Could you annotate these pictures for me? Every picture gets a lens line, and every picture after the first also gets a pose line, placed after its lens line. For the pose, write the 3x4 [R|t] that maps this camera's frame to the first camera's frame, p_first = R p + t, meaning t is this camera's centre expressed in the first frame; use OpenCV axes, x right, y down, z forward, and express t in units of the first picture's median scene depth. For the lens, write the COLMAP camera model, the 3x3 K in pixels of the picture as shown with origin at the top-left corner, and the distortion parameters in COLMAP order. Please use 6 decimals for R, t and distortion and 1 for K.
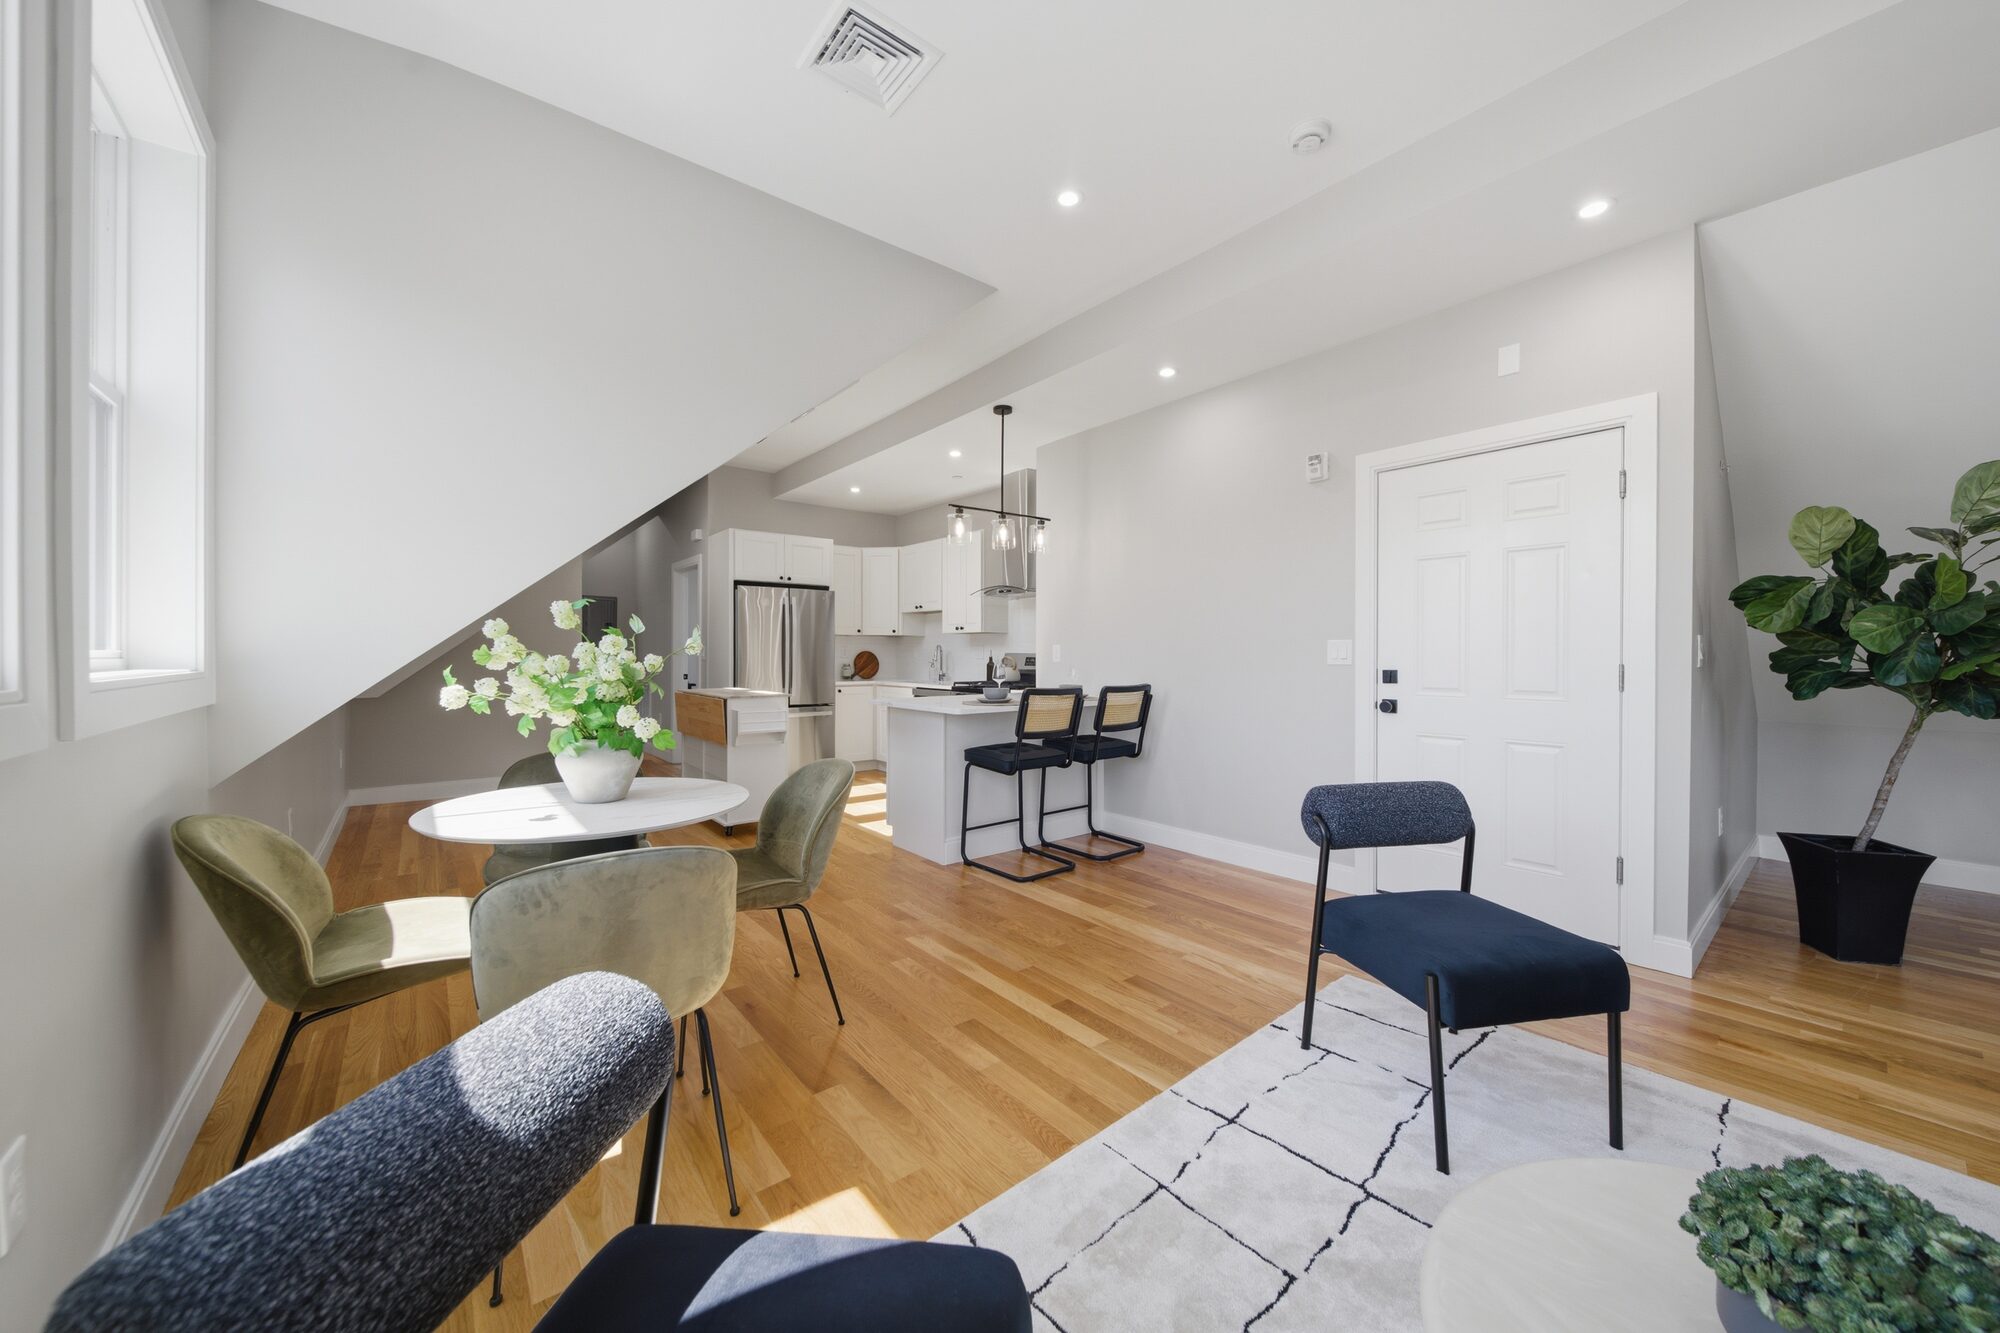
lens RADIAL K [[711.5, 0, 991.1], [0, 711.5, 657.9], [0, 0, 1]] dist [-0.002117, -0.000248]
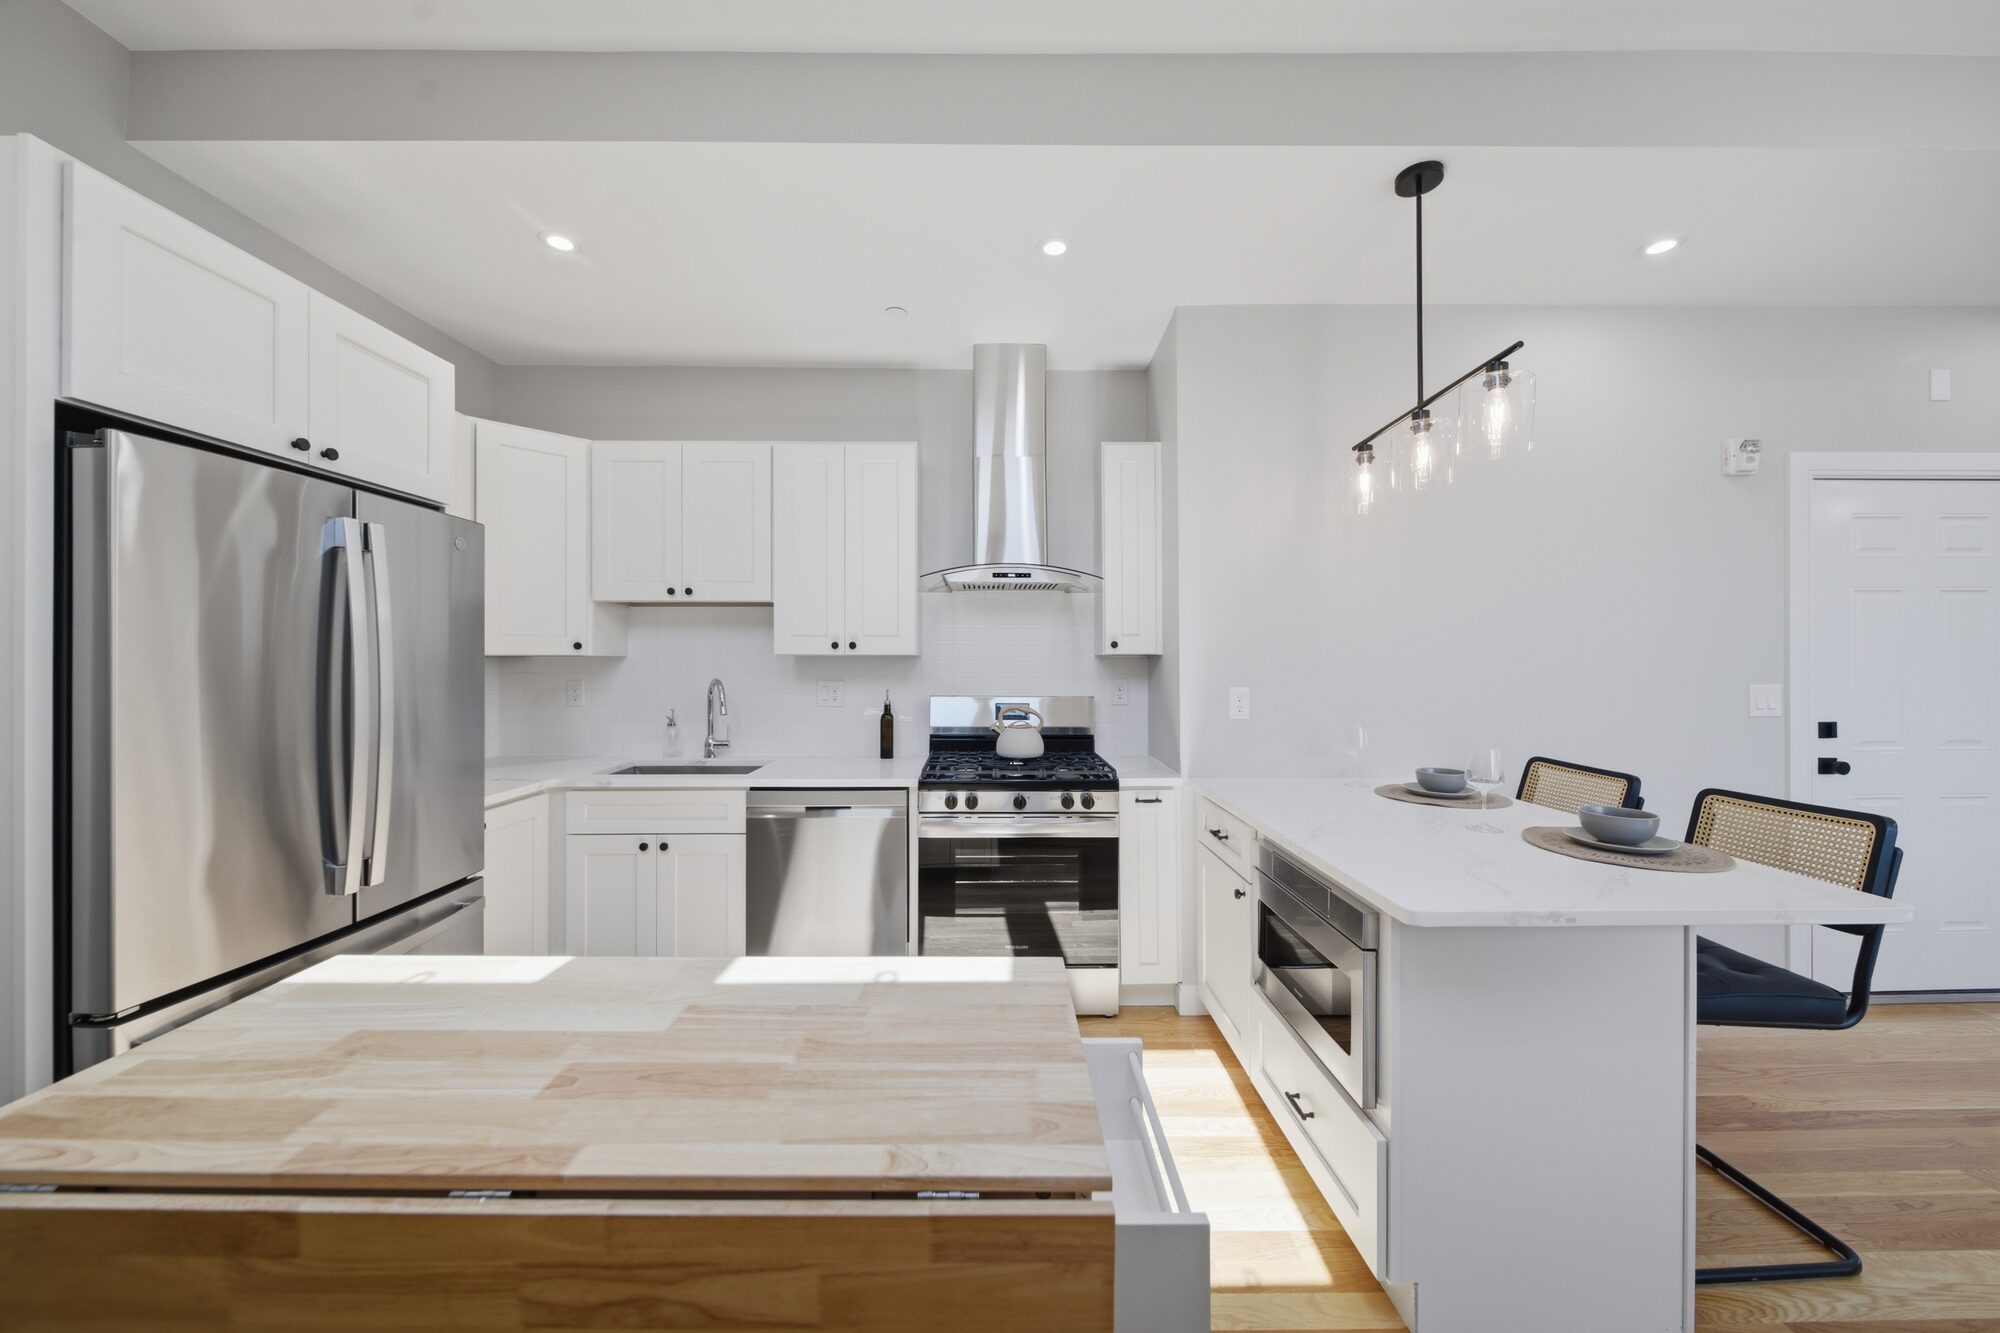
lens RADIAL K [[711.5, 0, 1004.6], [0, 711.5, 657.5], [0, 0, 1]] dist [-0.002117, -0.000248]
pose [[0.618479, -0.001279, 0.785800, -0.351874], [0.006704, 0.999971, -0.003650, -0.031874], [-0.785773, 0.007525, 0.618470, 0.653347]]
